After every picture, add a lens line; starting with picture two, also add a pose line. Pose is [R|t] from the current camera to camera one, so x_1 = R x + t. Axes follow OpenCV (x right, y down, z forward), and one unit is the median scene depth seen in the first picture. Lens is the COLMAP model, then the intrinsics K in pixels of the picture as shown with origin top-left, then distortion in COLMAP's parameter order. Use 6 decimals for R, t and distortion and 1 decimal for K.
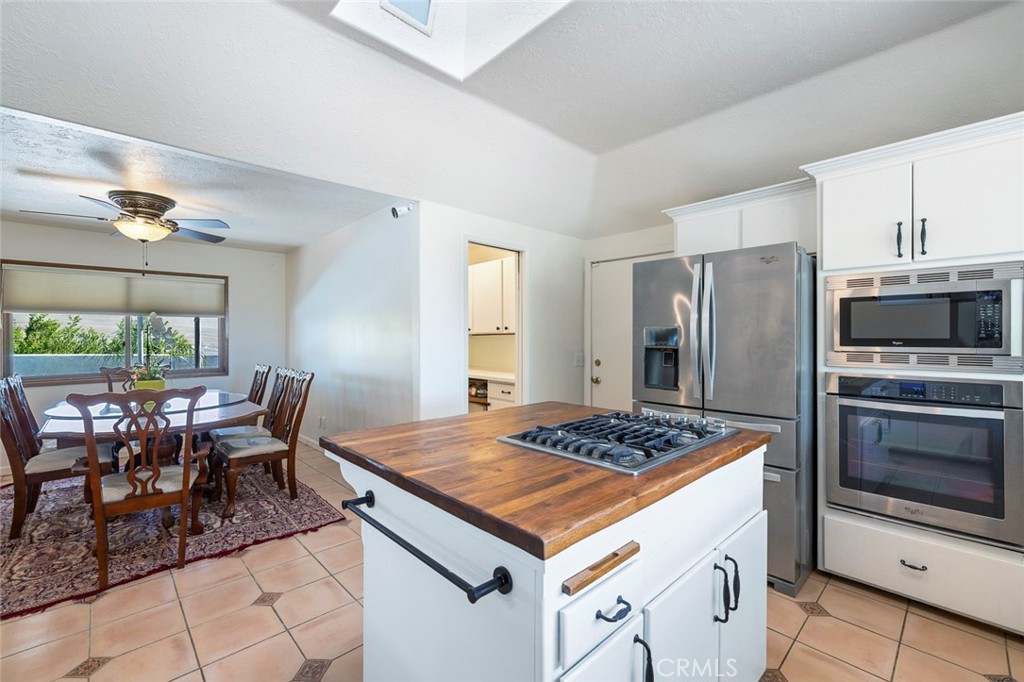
lens RADIAL K [[430.8, 0, 513.7], [0, 430.8, 335.8], [0, 0, 1]] dist [-0.001766, 0.000026]
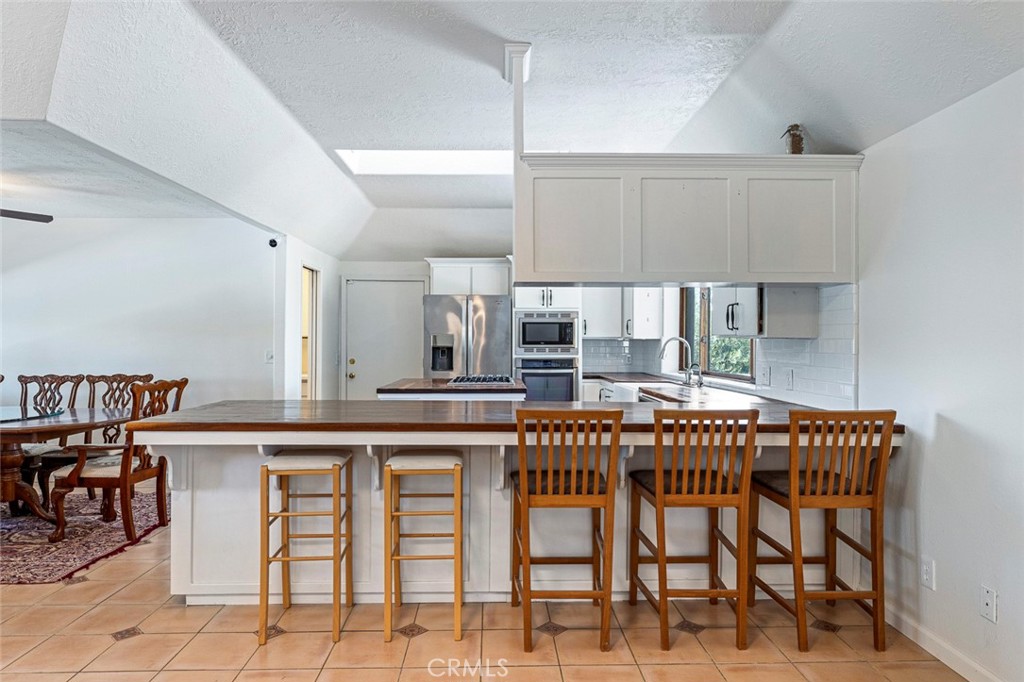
lens RADIAL K [[628.4, 0, 512.2], [0, 628.4, 333.8], [0, 0, 1]] dist [0.000698, 0.000621]
pose [[0.668873, 0.011172, 0.743293, -1.334246], [-0.002262, 0.999913, -0.012993, 0.008616], [-0.743373, 0.007009, 0.668840, -0.874625]]
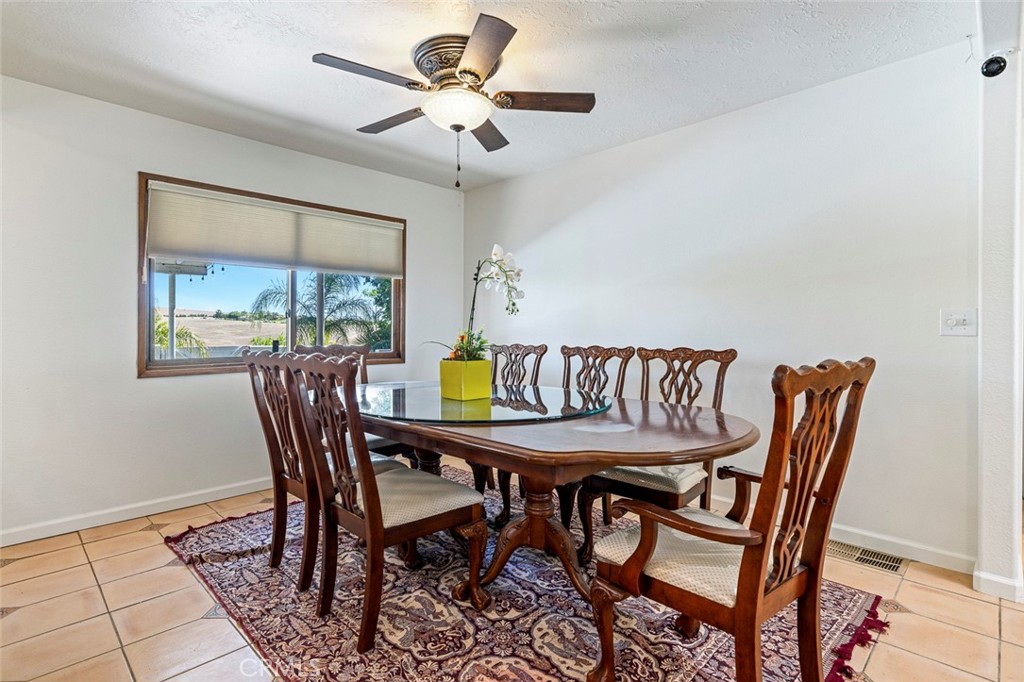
lens RADIAL K [[499.0, 0, 511.8], [0, 499.0, 327.9], [0, 0, 1]] dist [0.000876, 0.001185]
pose [[0.999631, 0.004148, 0.026829, -1.053435], [-0.003991, 0.999975, -0.005910, 0.081346], [-0.026853, 0.005801, 0.999623, 0.398147]]
